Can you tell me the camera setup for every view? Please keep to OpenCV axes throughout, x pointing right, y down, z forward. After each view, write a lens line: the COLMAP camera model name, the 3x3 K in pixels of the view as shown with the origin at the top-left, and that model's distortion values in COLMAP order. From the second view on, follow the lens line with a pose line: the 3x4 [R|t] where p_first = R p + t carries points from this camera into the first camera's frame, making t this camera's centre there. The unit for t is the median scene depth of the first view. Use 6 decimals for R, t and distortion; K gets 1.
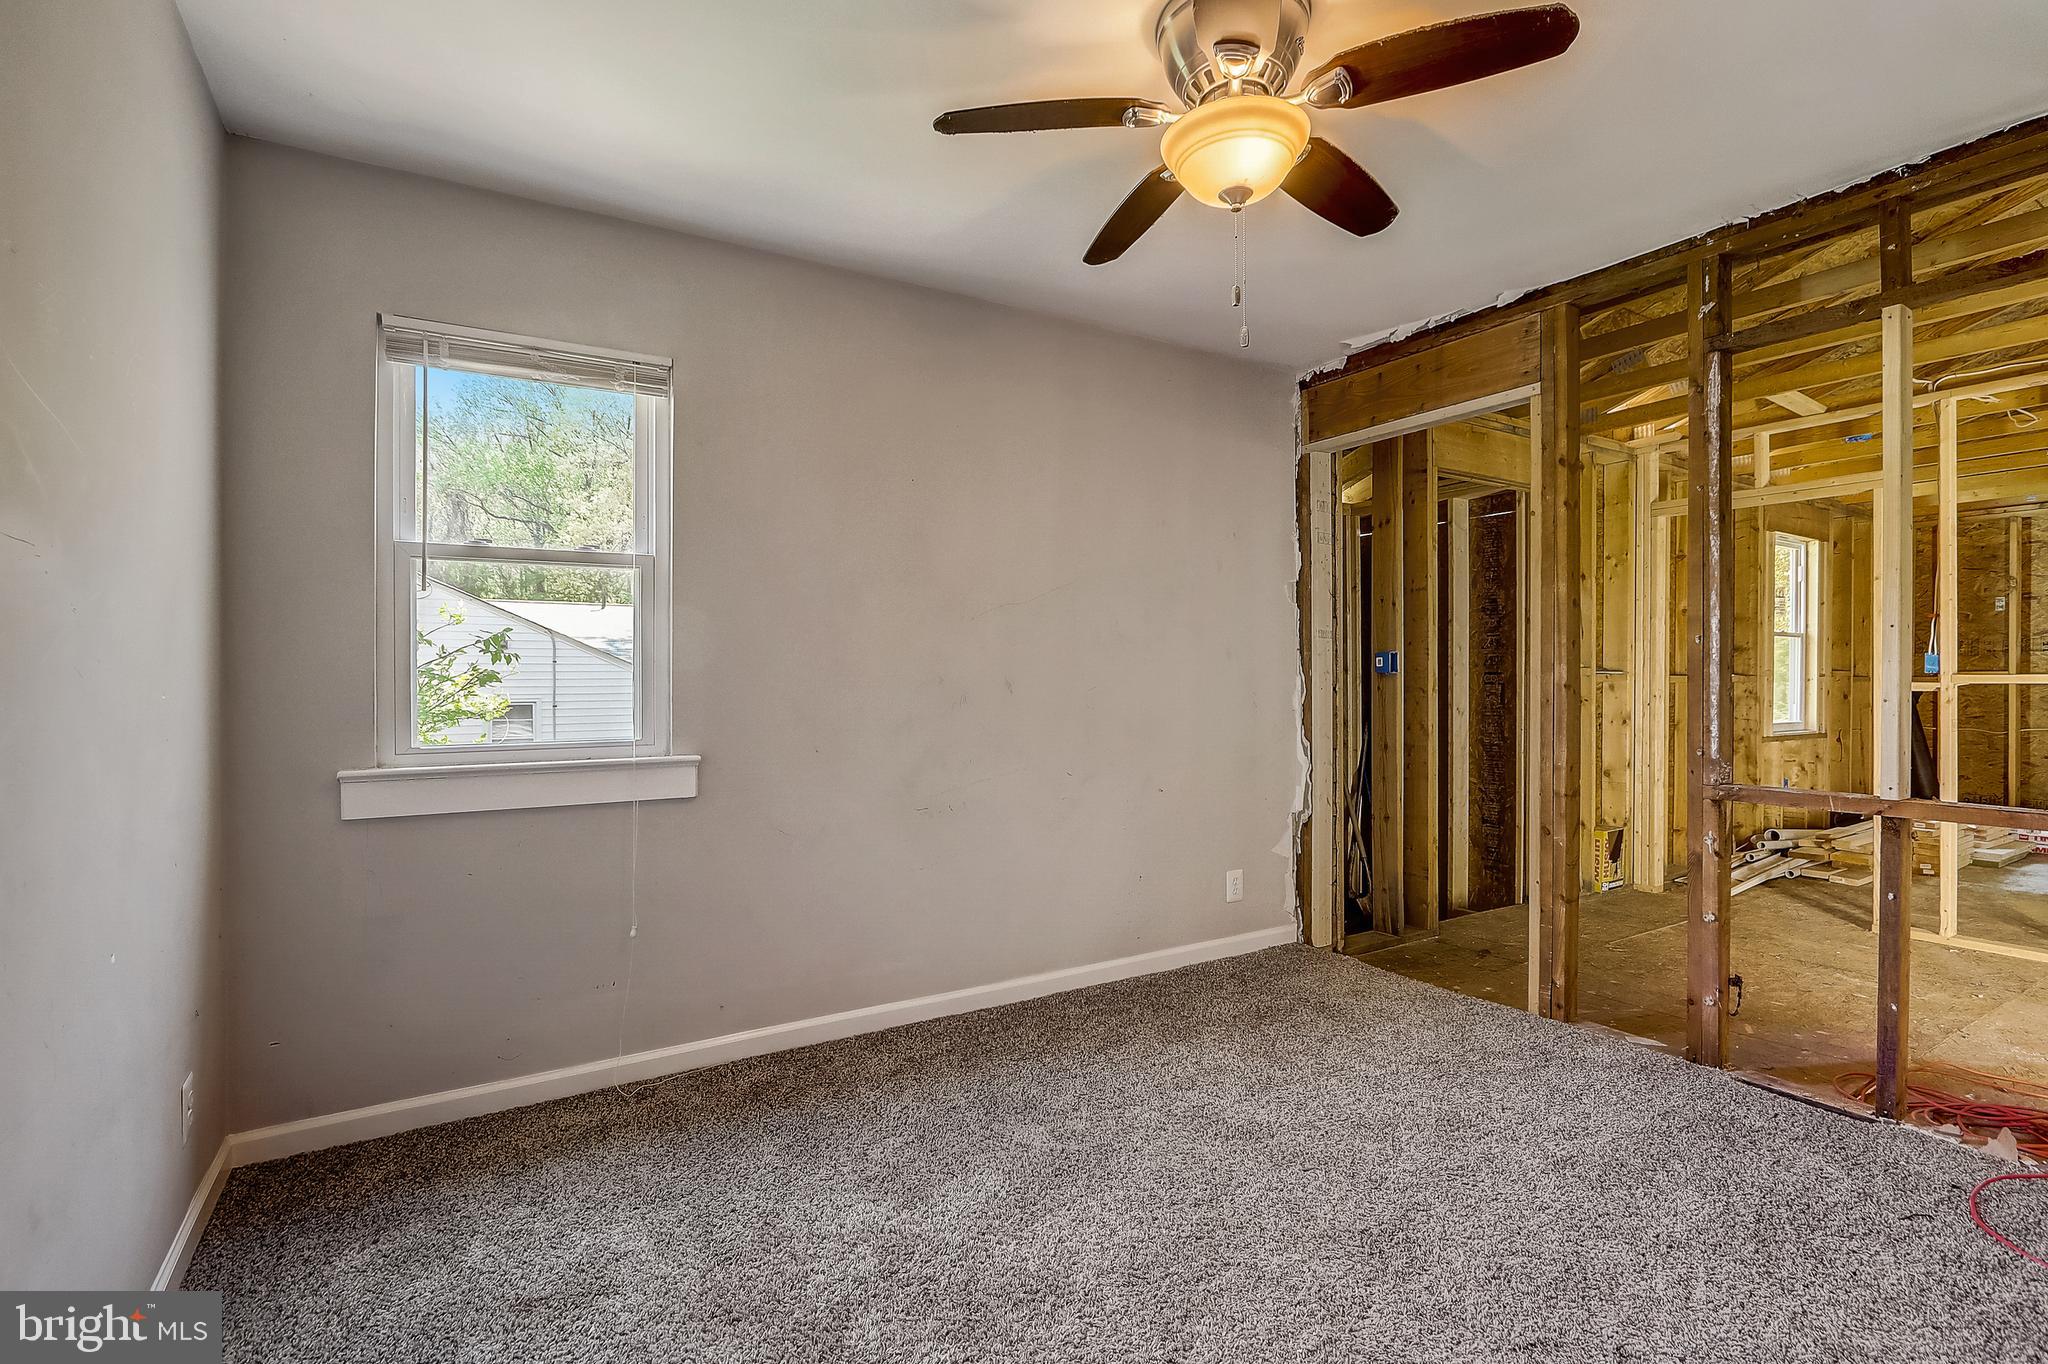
lens RADIAL K [[960.4, 0, 1036.7], [0, 960.4, 681.1], [0, 0, 1]] dist [-0.023546, 0.005833]
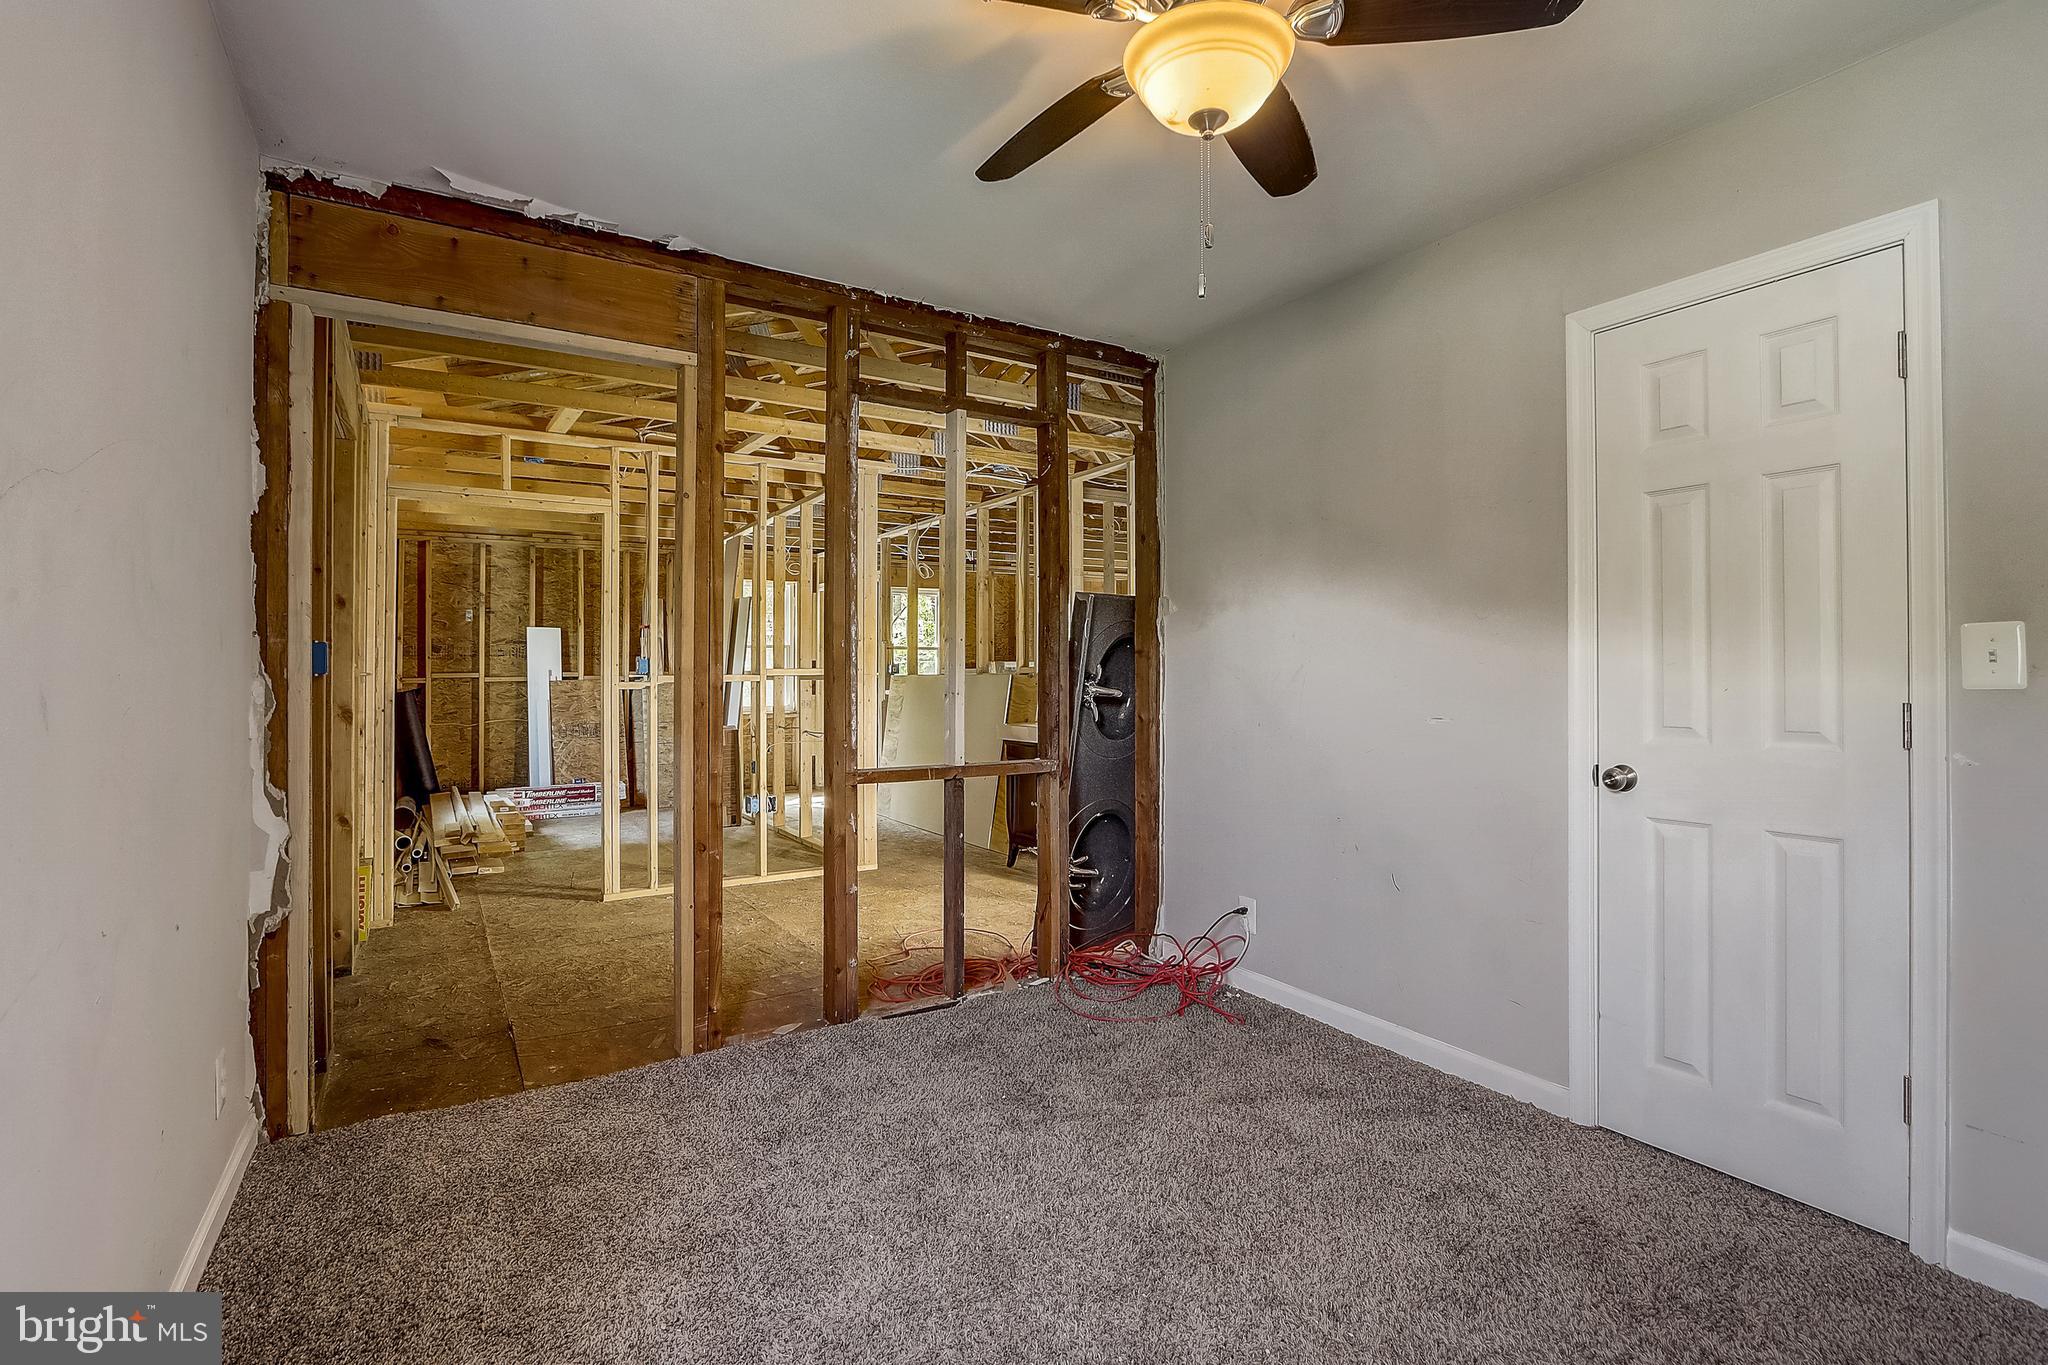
lens RADIAL K [[960.4, 0, 1035.7], [0, 960.4, 668.9], [0, 0, 1]] dist [-0.023546, 0.005833]
pose [[-0.013344, 0.005852, 0.999894, -0.334055], [0.008860, 0.999944, -0.005734, -0.004407], [-0.999872, 0.008783, -0.013395, 0.601026]]
